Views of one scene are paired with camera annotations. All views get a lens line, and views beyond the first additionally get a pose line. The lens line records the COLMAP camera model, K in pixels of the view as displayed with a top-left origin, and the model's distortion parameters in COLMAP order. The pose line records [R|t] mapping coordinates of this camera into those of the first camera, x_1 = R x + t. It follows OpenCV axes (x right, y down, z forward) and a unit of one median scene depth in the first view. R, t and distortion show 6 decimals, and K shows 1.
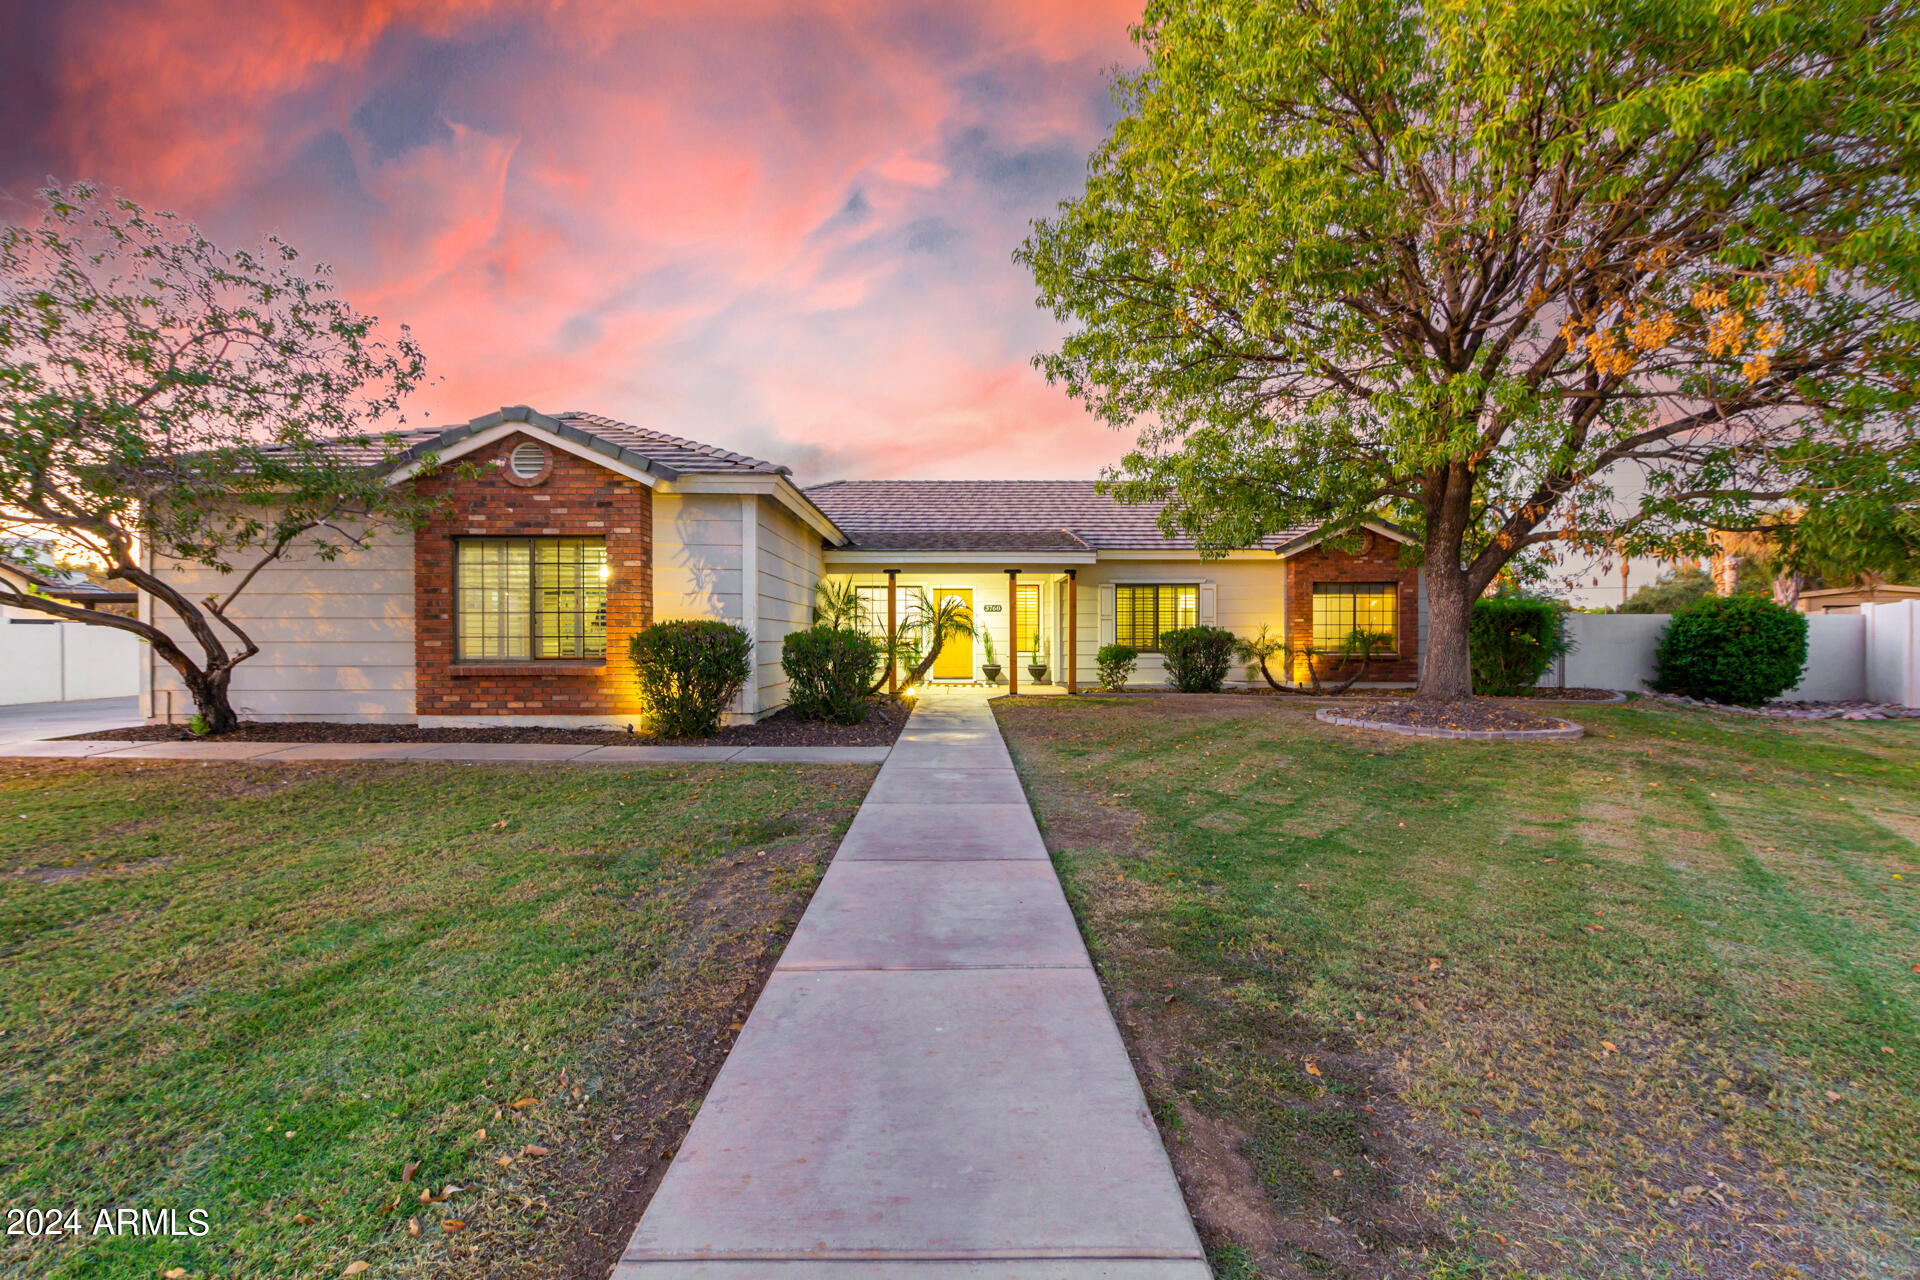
lens RADIAL K [[870.2, 0, 962.0], [0, 870.2, 644.4], [0, 0, 1]] dist [-0.000021, 0.000042]
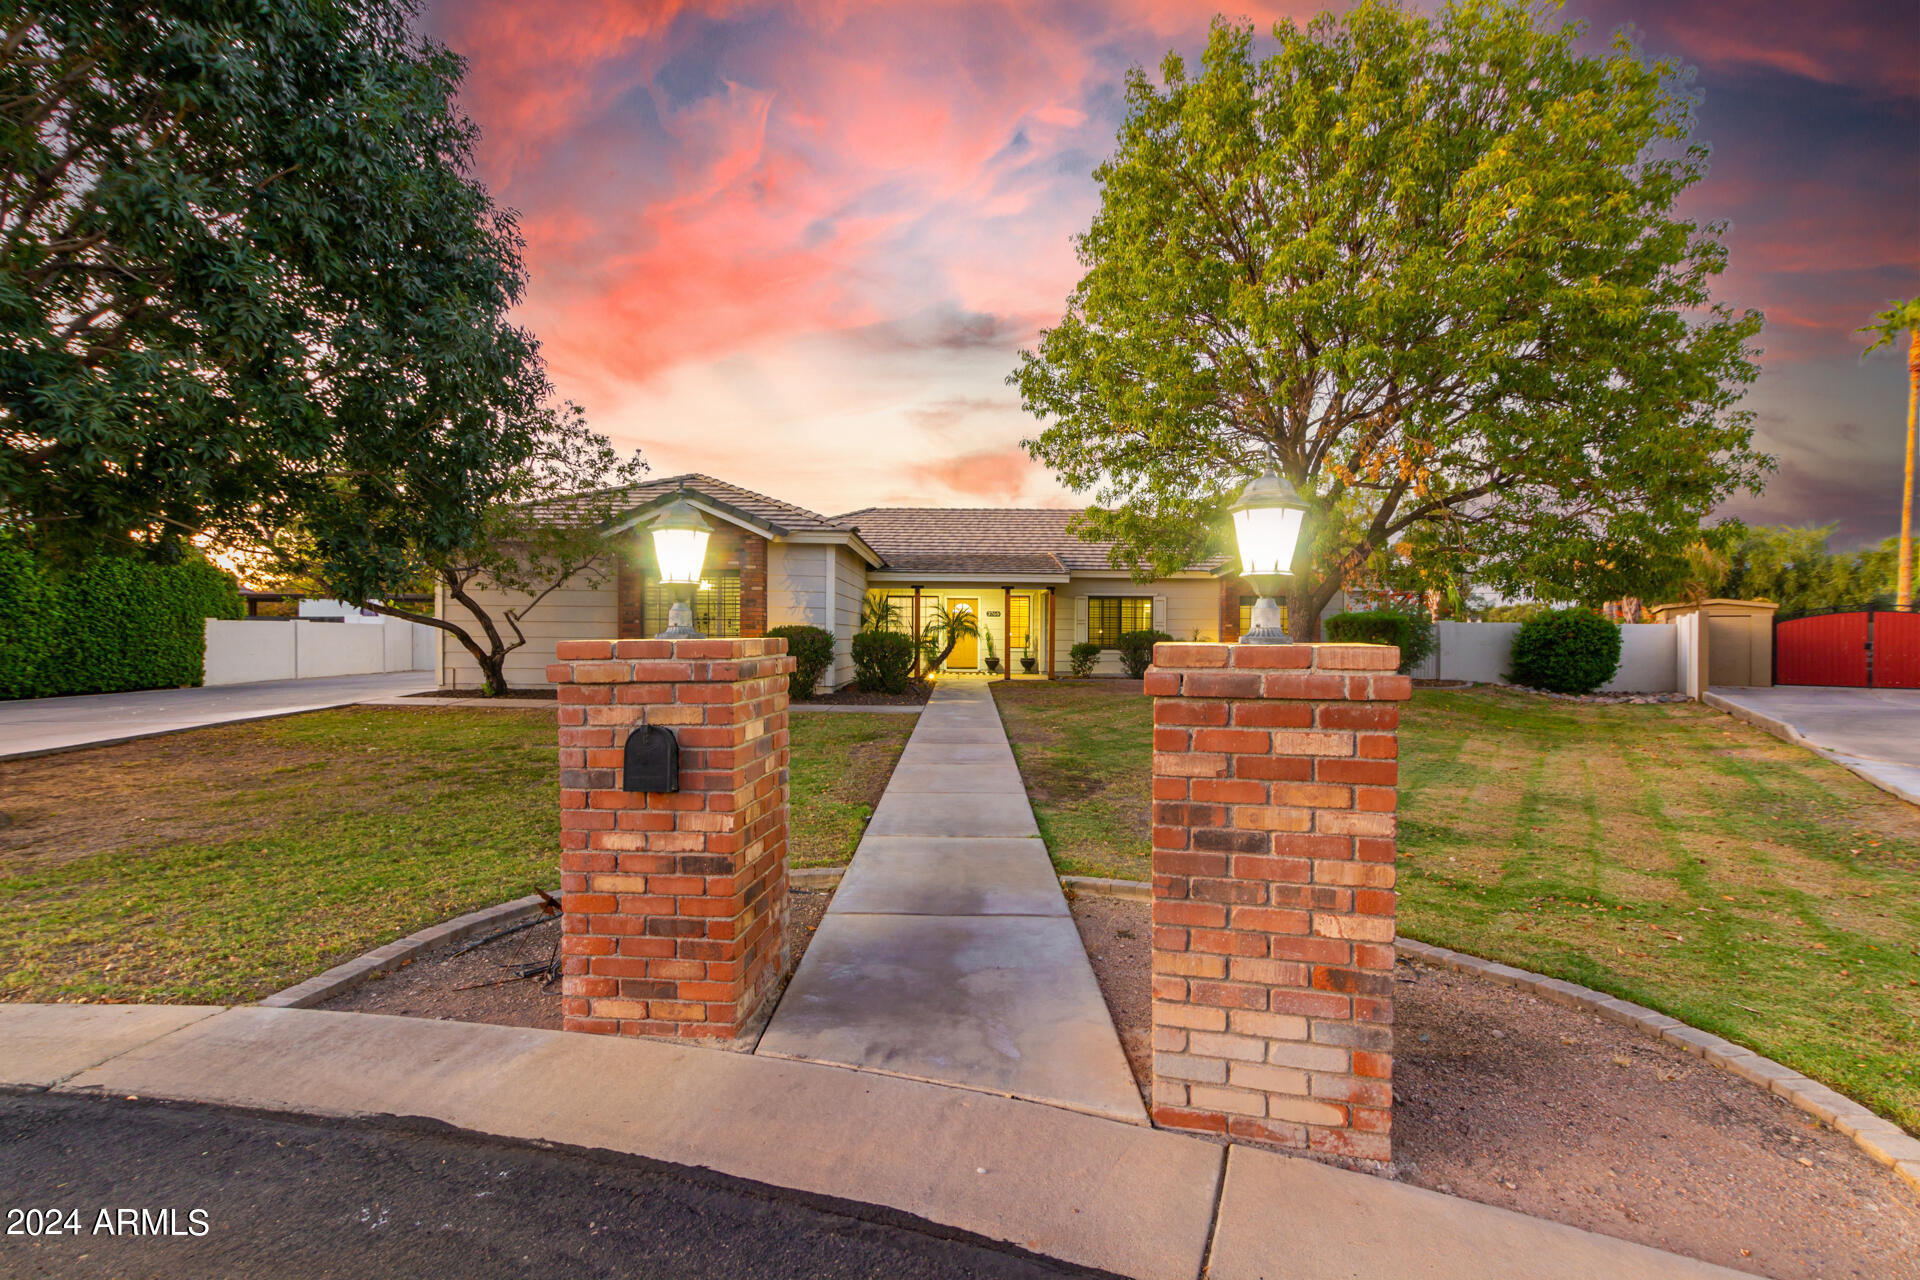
lens RADIAL K [[870.2, 0, 960.7], [0, 870.2, 642.9], [0, 0, 1]] dist [-0.000021, 0.000042]
pose [[0.999918, 0.008377, -0.009681, 0.000043], [-0.008354, 0.999962, 0.002423, -0.001824], [0.009701, -0.002342, 0.999950, -0.362716]]
